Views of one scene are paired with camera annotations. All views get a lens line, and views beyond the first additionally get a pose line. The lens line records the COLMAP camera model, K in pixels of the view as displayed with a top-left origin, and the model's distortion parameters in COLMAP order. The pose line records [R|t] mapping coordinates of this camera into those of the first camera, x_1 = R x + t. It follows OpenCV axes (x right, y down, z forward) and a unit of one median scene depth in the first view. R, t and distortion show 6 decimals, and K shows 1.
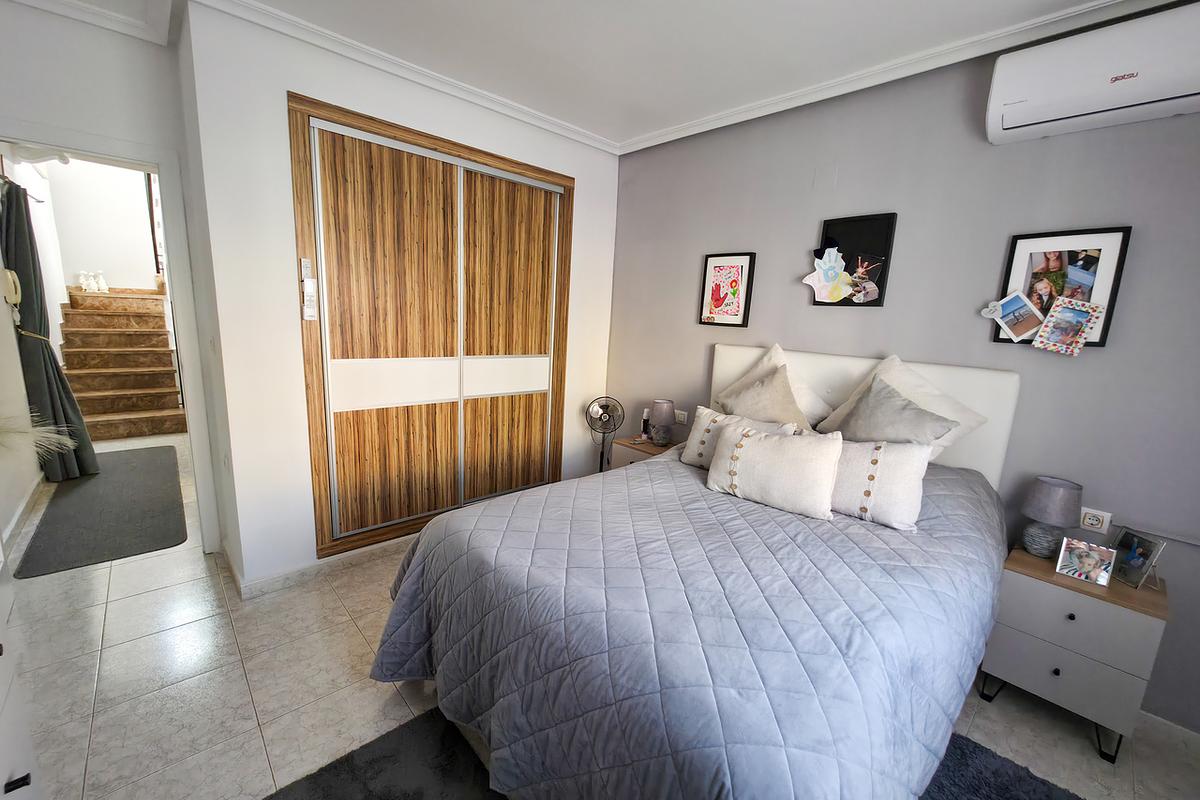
lens RADIAL K [[473.3, 0, 604.6], [0, 473.3, 401.1], [0, 0, 1]] dist [-0.014174, -0.000327]
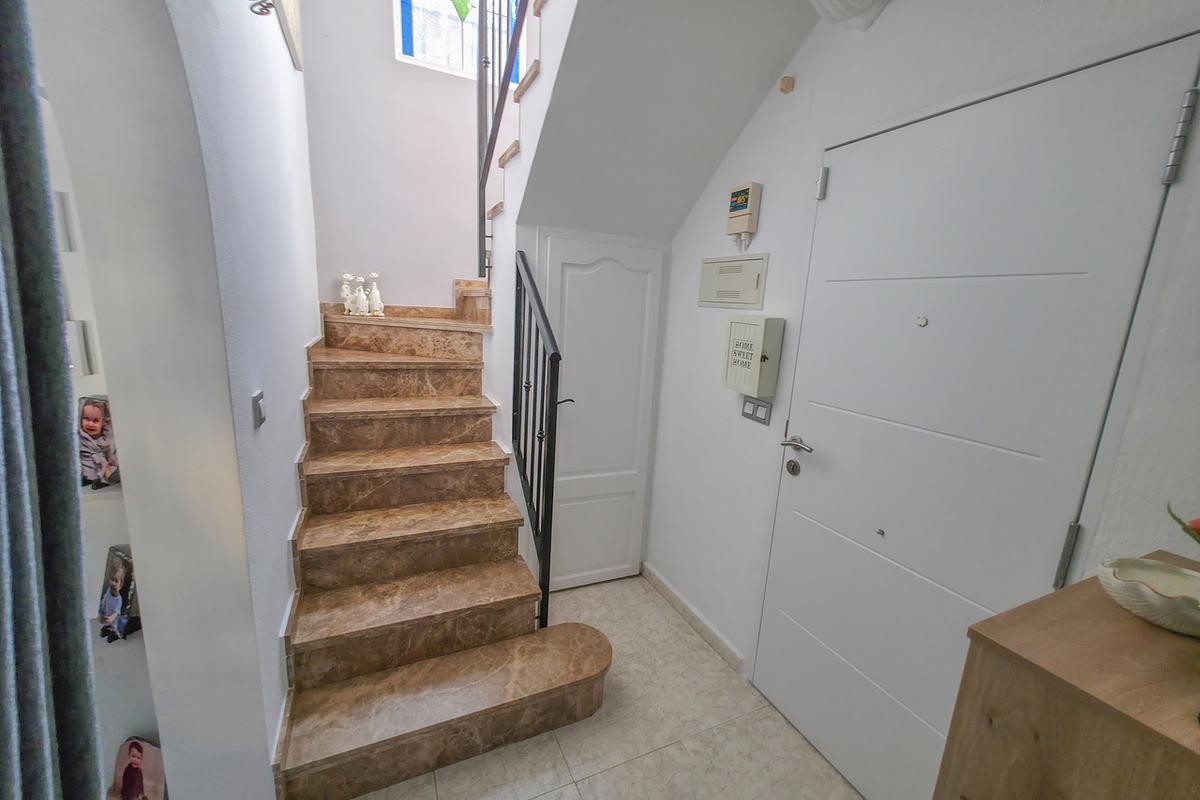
lens RADIAL K [[473.3, 0, 601.2], [0, 473.3, 401.8], [0, 0, 1]] dist [-0.014174, -0.000327]
pose [[0.948255, 0.069052, -0.309911, -0.747568], [-0.068237, 0.997578, 0.013485, -0.180092], [0.310092, 0.008360, 0.950670, 0.645573]]
